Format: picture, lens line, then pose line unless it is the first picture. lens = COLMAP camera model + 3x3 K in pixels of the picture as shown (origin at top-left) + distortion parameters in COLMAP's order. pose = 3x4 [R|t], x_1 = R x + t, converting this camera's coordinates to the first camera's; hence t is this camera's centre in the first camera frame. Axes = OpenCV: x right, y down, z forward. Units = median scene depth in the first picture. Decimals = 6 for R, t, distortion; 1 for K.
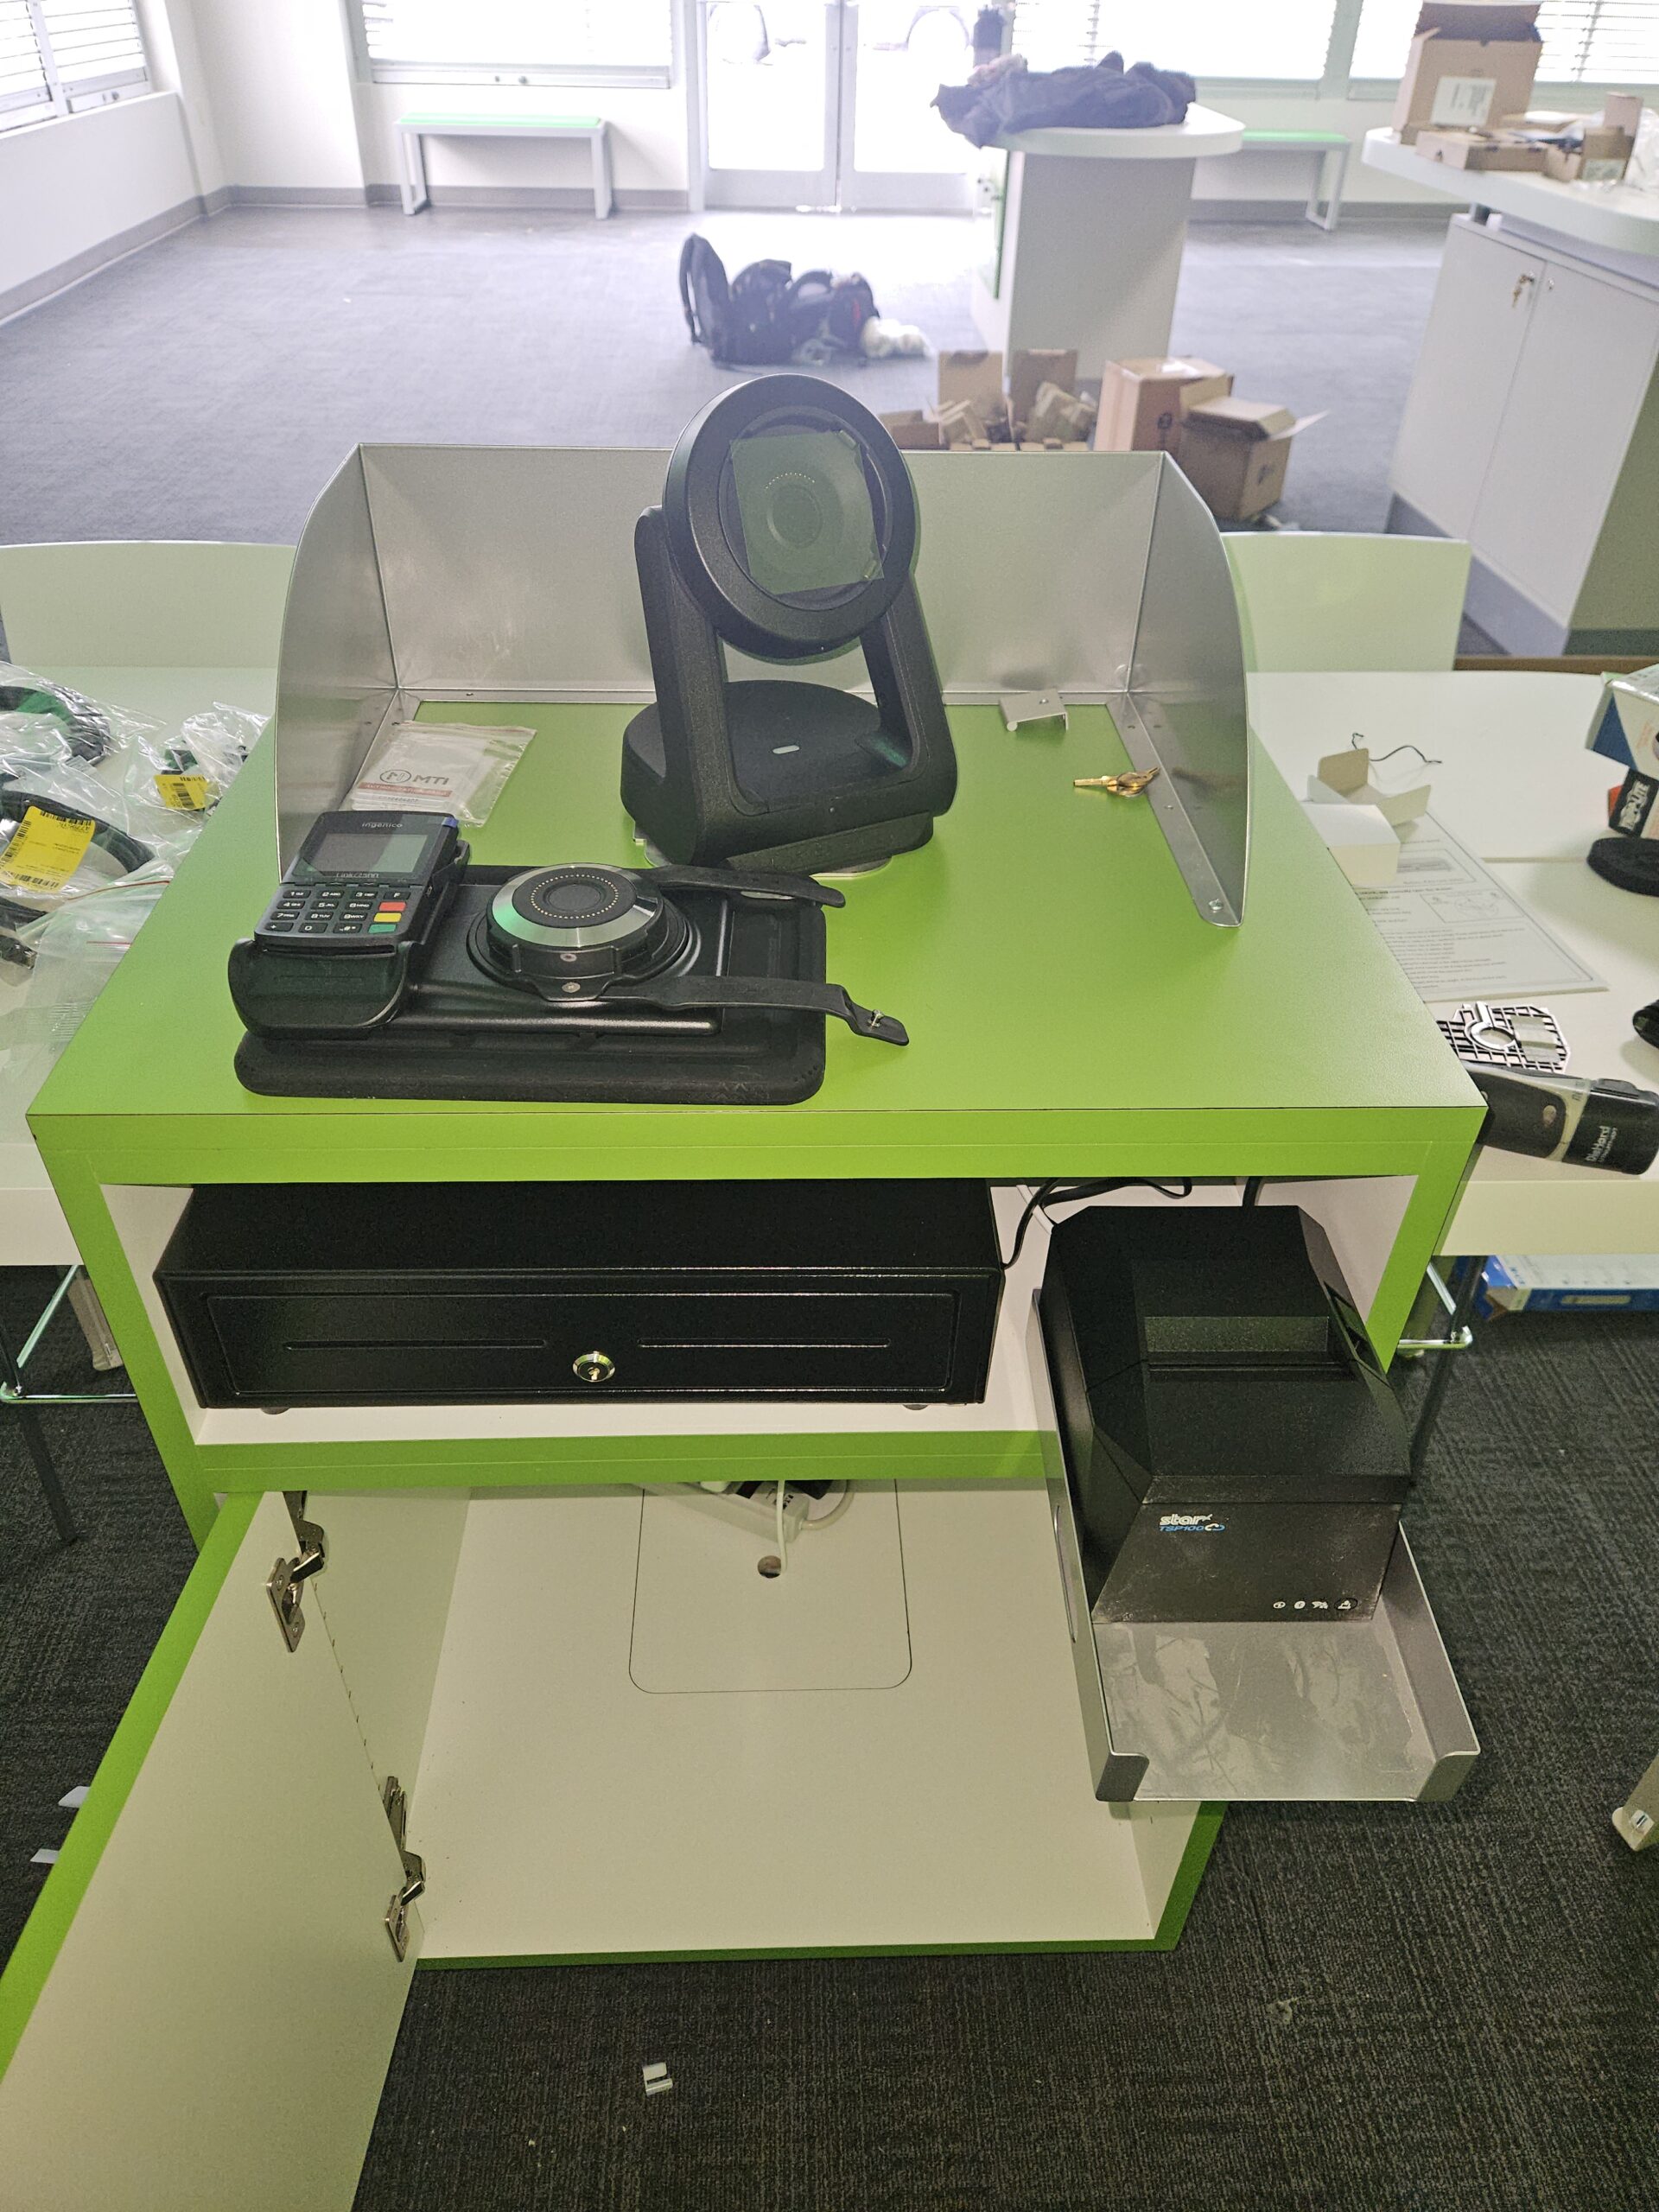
lens RADIAL K [[1487.0, 0, 829.5], [0, 1487.0, 1106.0], [0, 0, 1]] dist [0.001106, -0.039096]
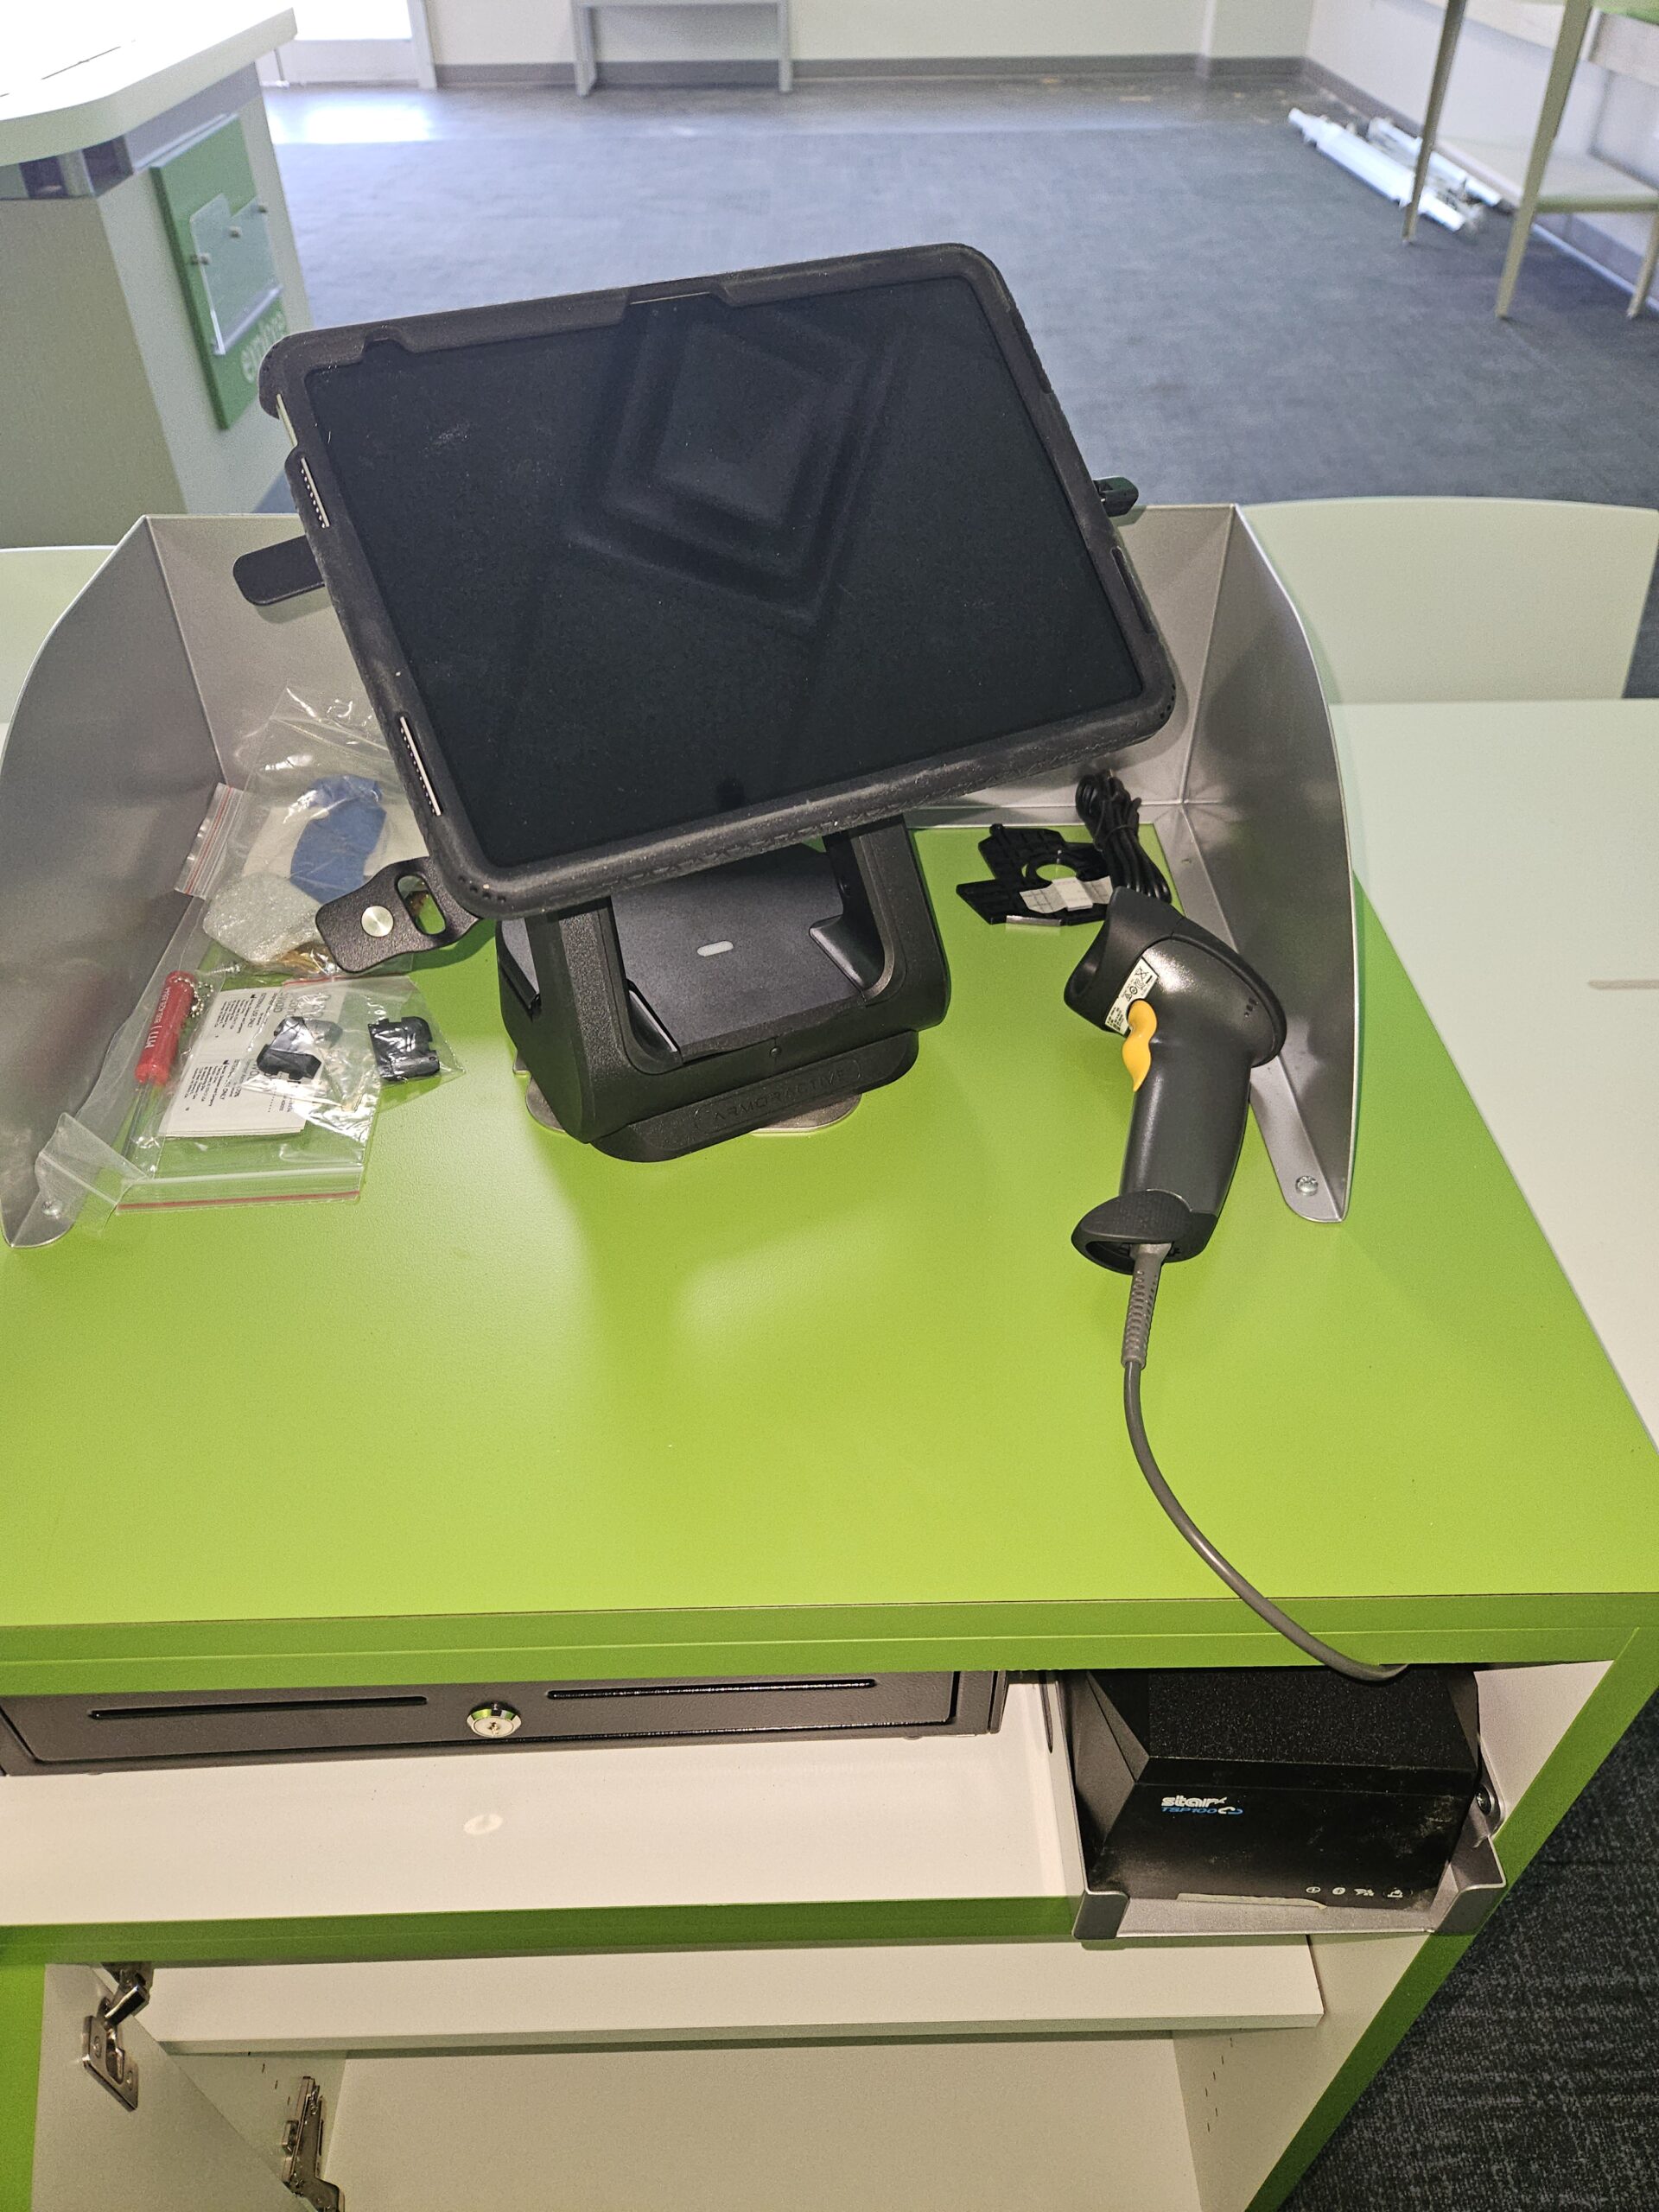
lens RADIAL K [[1544.8, 0, 818.0], [0, 1544.8, 1199.5], [0, 0, 1]] dist [-0.003502, -0.004758]
pose [[0.999636, -0.011701, -0.024318, 0.030184], [0.013752, 0.996204, 0.085959, -0.144701], [0.023219, -0.086262, 0.996002, 0.193657]]
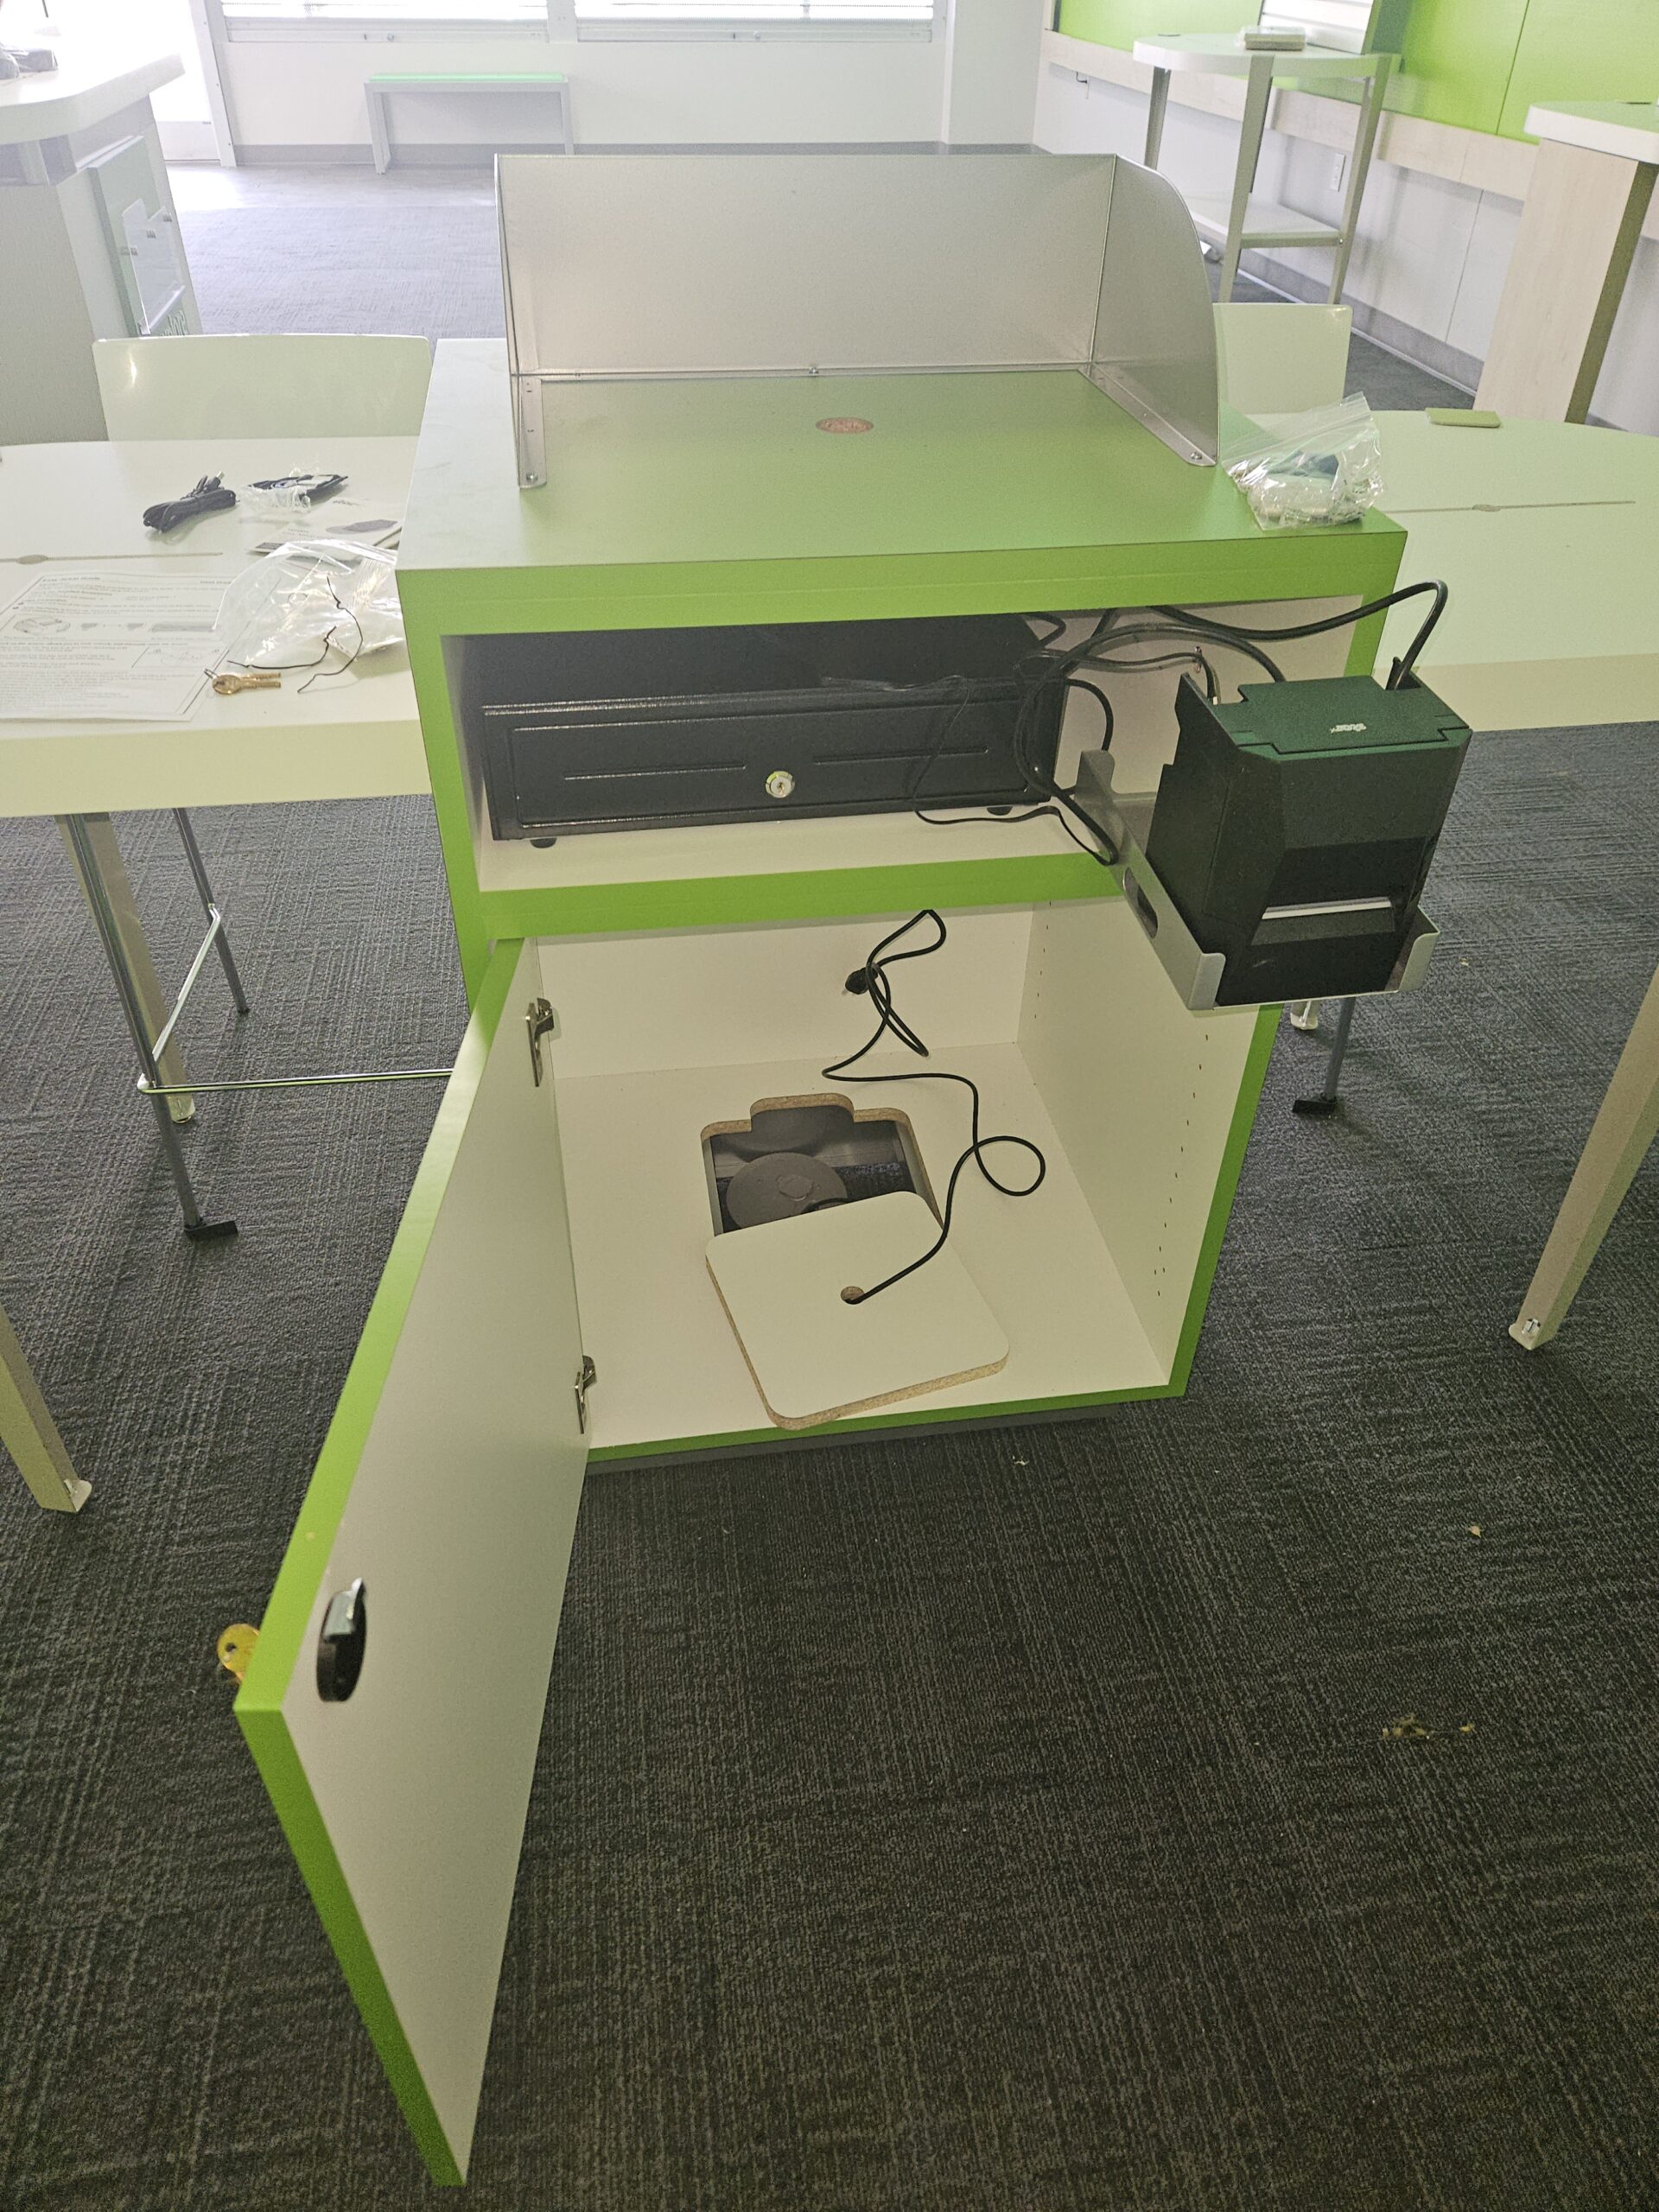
lens RADIAL K [[1484.8, 0, 829.5], [0, 1484.8, 1106.0], [0, 0, 1]] dist [0.051667, -0.038952]
pose [[0.991789, -0.083366, 0.096976, -0.184145], [0.082246, 0.996492, 0.015496, 0.300475], [-0.097928, -0.007393, 0.995166, -0.259108]]
